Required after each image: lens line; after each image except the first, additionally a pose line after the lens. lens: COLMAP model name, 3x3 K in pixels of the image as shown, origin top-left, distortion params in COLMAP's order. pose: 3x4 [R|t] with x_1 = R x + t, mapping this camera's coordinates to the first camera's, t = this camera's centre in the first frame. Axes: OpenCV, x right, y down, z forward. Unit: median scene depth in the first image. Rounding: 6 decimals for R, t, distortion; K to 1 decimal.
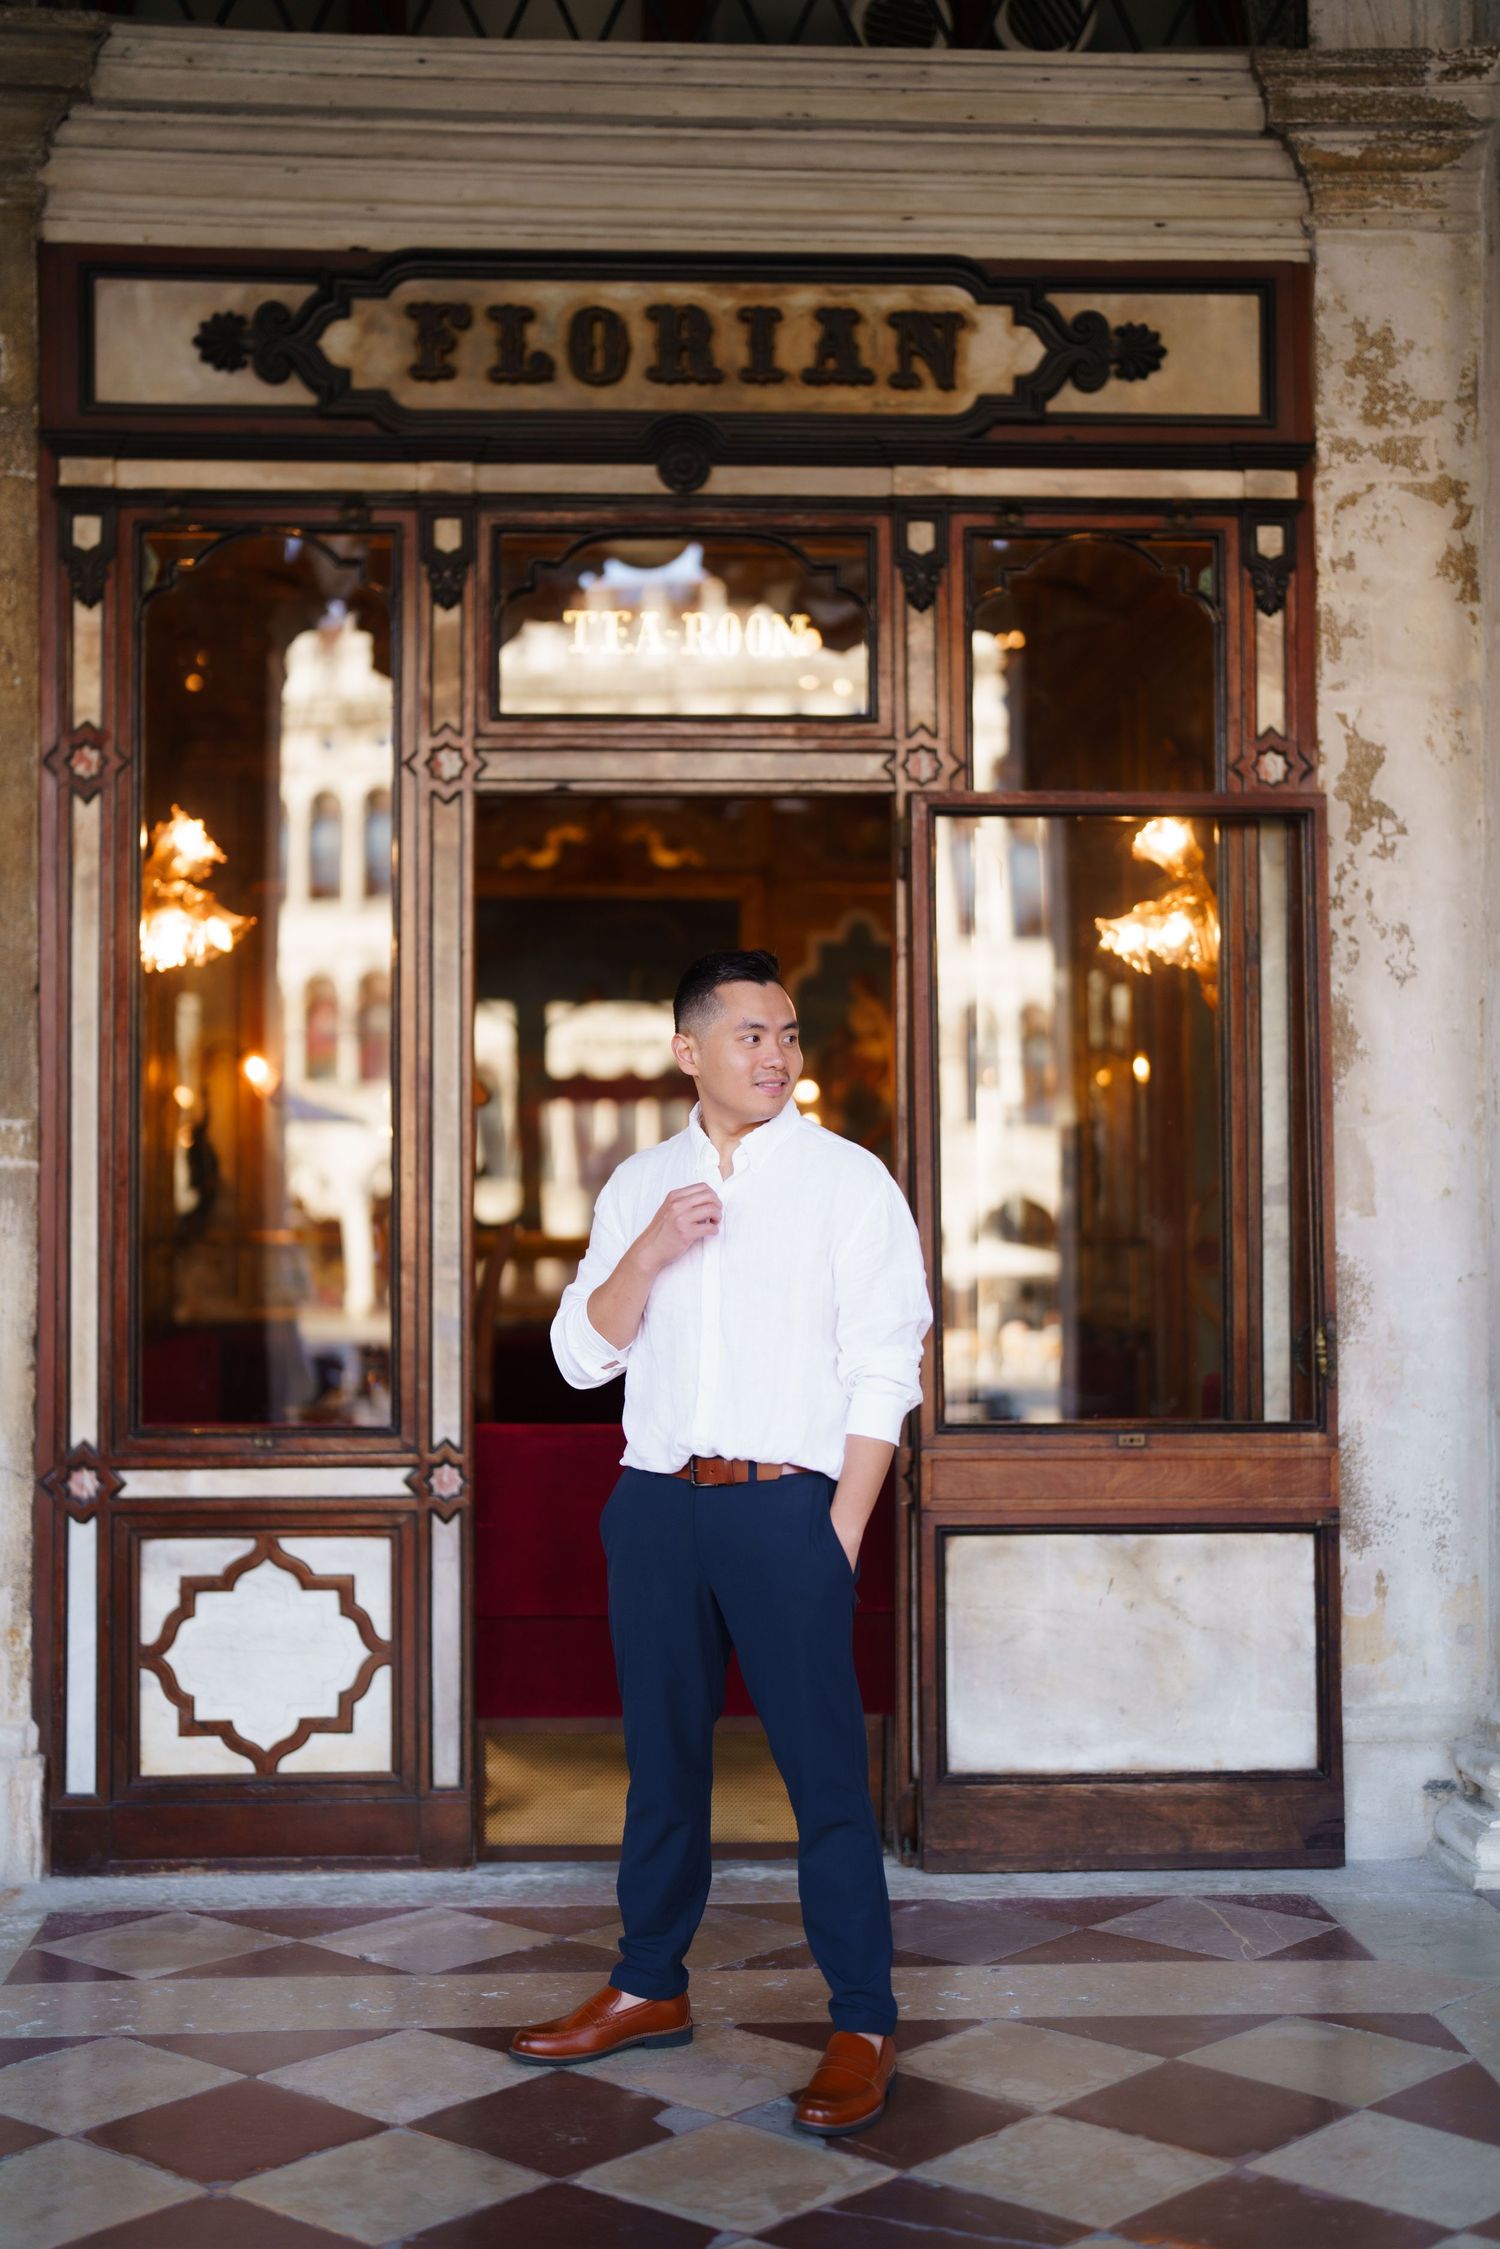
lens RADIAL K [[2421.0, 0, 704.3], [0, 2421.0, 1120.4], [0, 0, 1]] dist [0.115126, 0.000000]
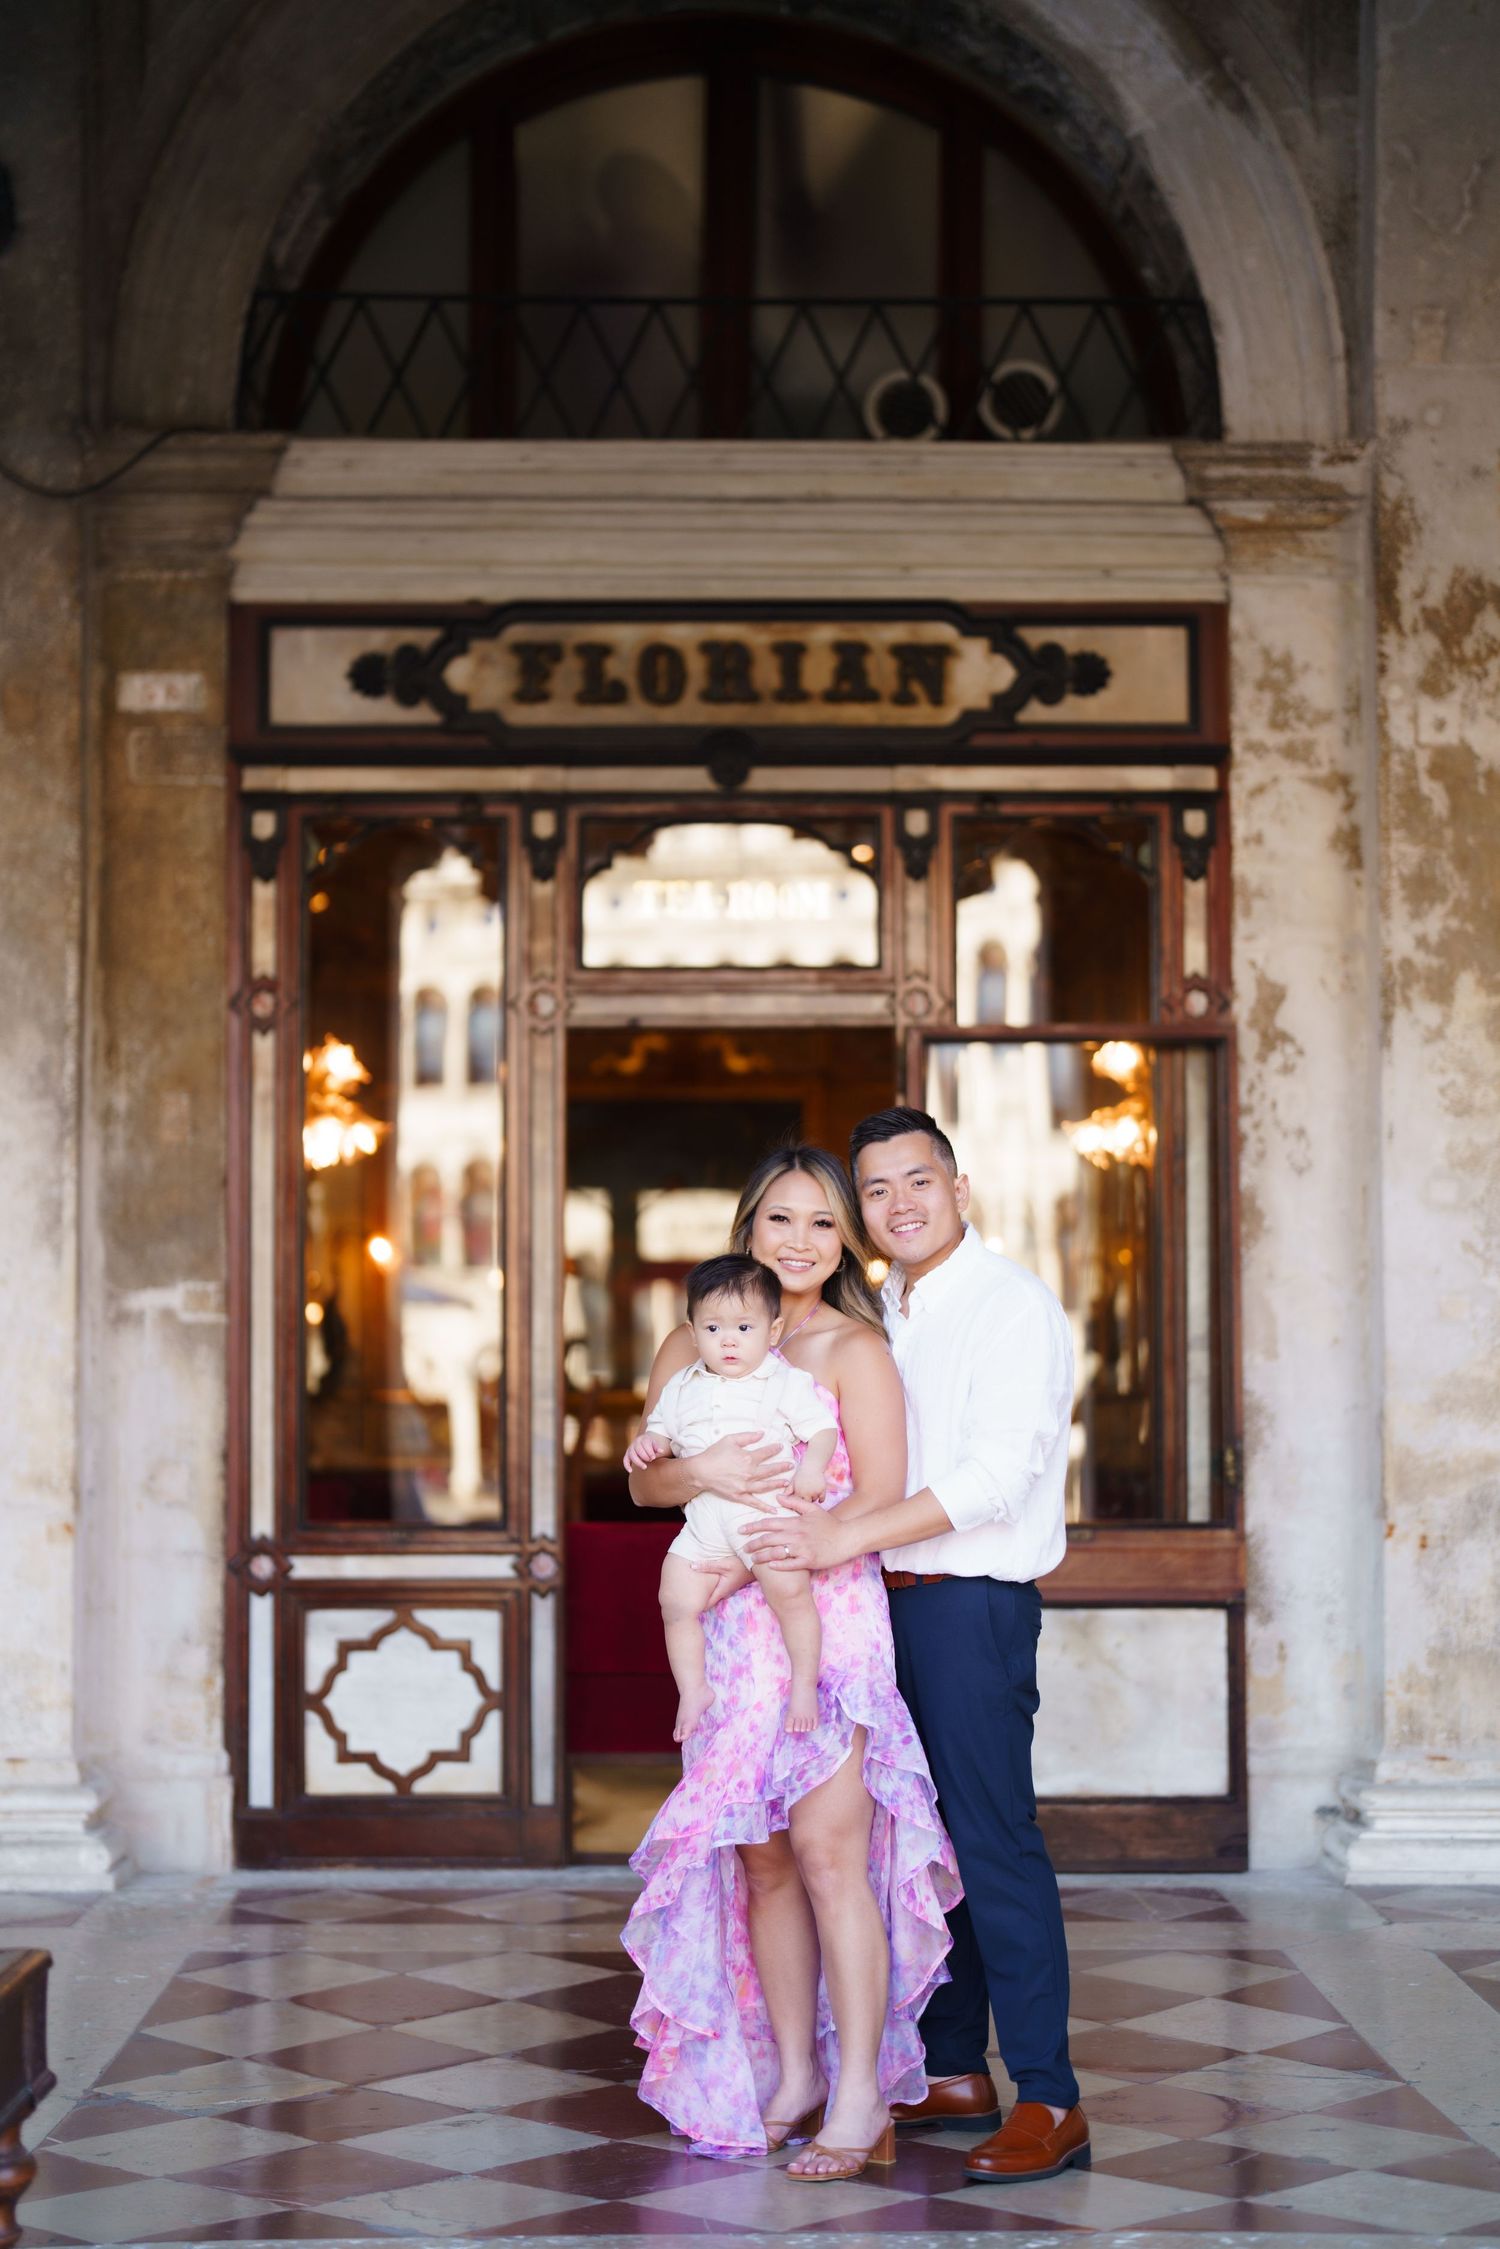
lens RADIAL K [[2421.0, 0, 730.7], [0, 2421.0, 1303.5], [0, 0, 1]] dist [0.115126, 0.000000]
pose [[0.999454, -0.000700, -0.033039, 0.034083], [0.000698, 1.000000, -0.000085, 0.010298], [0.033039, 0.000062, 0.999454, -0.264433]]
